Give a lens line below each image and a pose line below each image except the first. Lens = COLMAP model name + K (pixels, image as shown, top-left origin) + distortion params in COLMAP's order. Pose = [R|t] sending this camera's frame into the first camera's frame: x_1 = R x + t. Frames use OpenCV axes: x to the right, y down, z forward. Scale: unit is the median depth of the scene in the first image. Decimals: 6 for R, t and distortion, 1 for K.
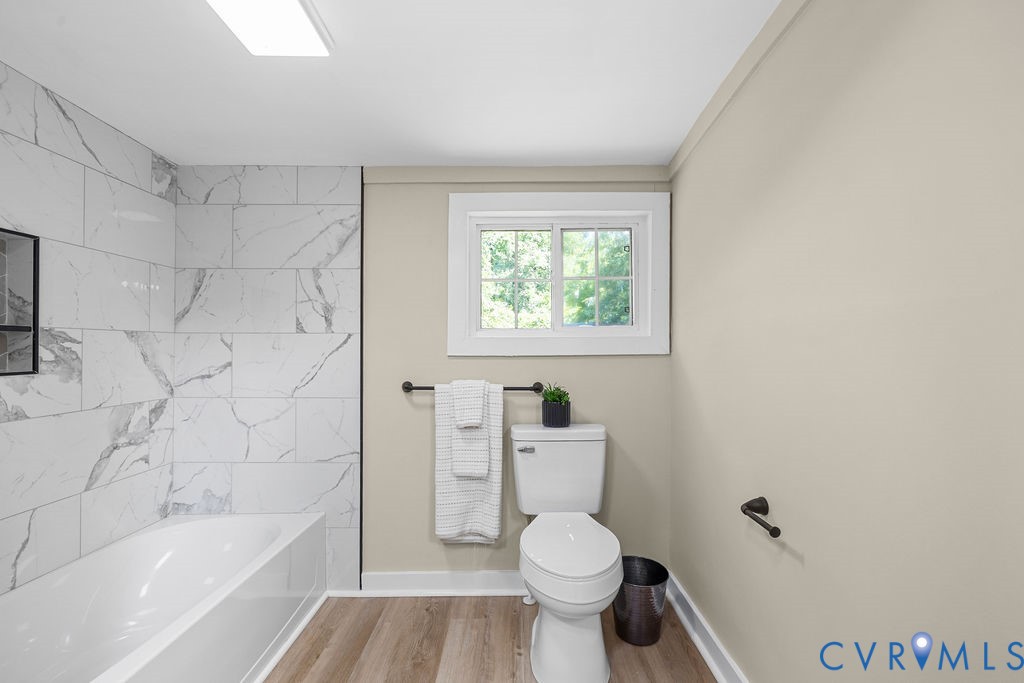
lens RADIAL K [[448.2, 0, 517.7], [0, 448.2, 343.5], [0, 0, 1]] dist [0.000774, 0.000145]
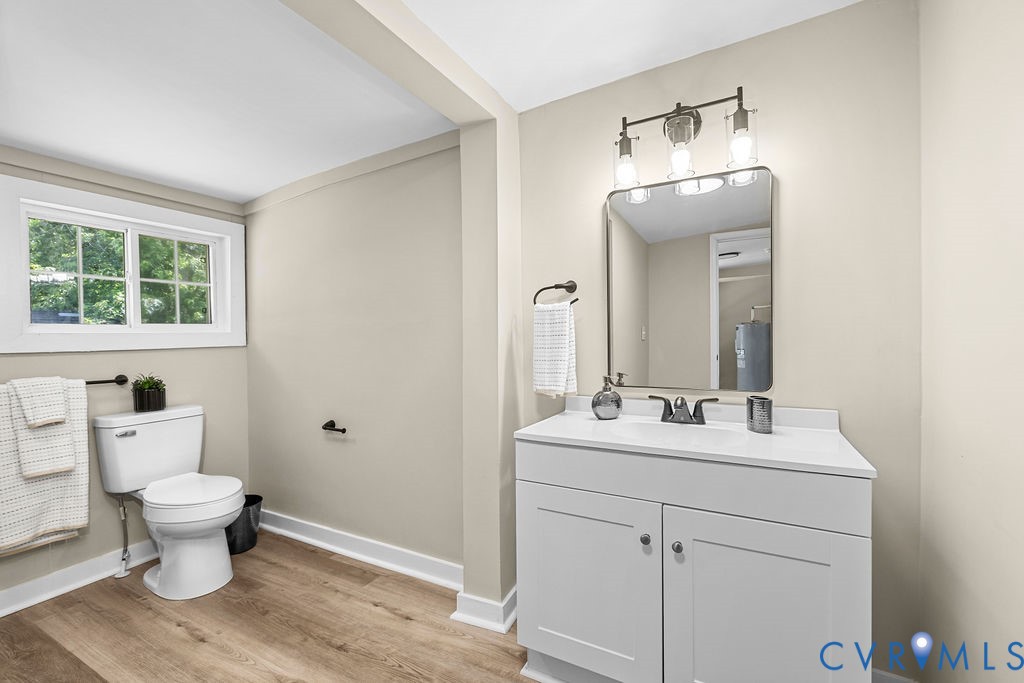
lens RADIAL K [[448.2, 0, 512.5], [0, 448.2, 342.0], [0, 0, 1]] dist [0.000774, 0.000145]
pose [[0.491427, -0.016348, 0.870765, -0.452634], [0.009387, 0.999865, 0.013473, 0.001985], [-0.870868, 0.001553, 0.491514, -0.367139]]
